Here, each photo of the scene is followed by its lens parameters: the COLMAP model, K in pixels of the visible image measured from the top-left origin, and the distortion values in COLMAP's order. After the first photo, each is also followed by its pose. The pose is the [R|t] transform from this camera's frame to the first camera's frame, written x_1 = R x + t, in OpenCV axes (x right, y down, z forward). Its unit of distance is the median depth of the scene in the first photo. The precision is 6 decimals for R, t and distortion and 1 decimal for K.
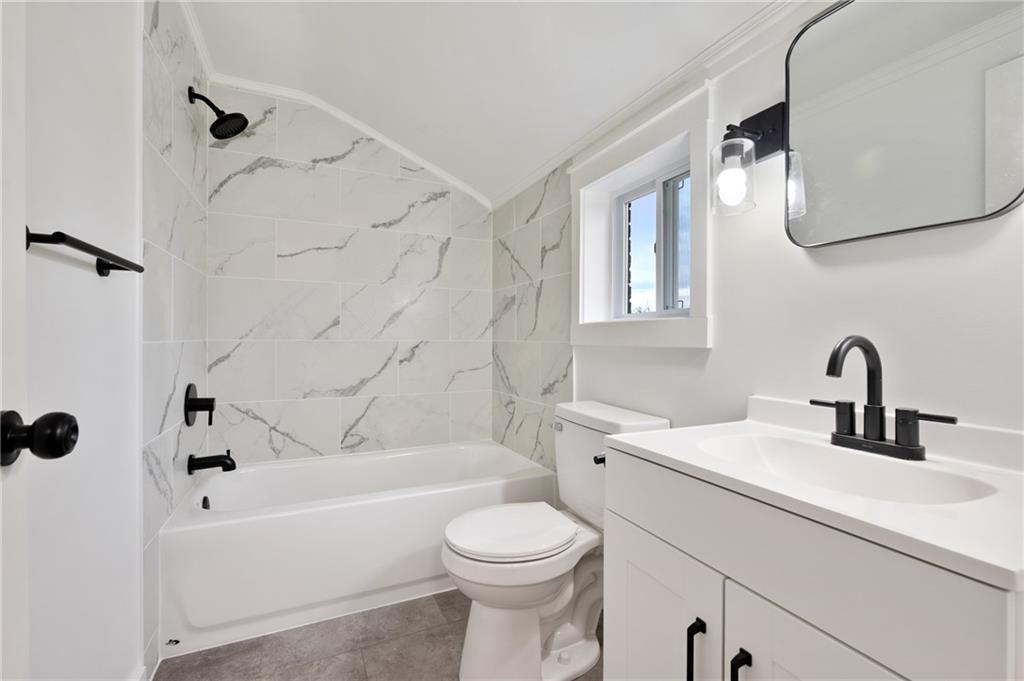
lens RADIAL K [[448.7, 0, 512.7], [0, 448.7, 336.2], [0, 0, 1]] dist [-0.001586, -0.000322]
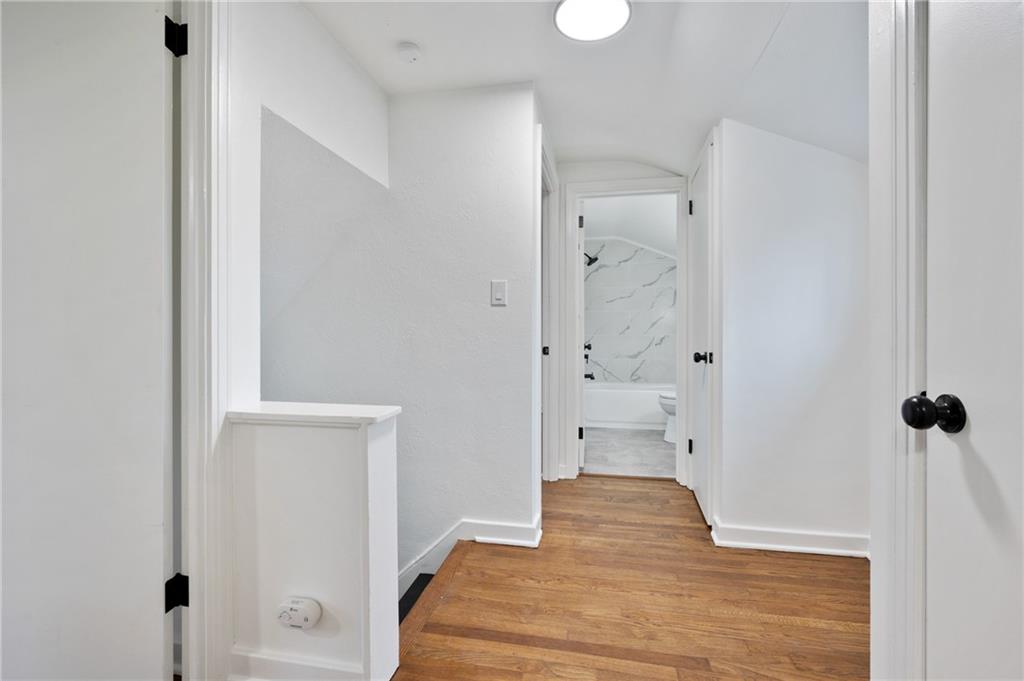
lens RADIAL K [[448.7, 0, 512.7], [0, 448.7, 336.2], [0, 0, 1]] dist [-0.001586, -0.000322]
pose [[0.813253, -0.000393, -0.581910, 0.496470], [0.003092, 0.999989, 0.003645, 0.003904], [0.581902, -0.004764, 0.813245, -1.301492]]
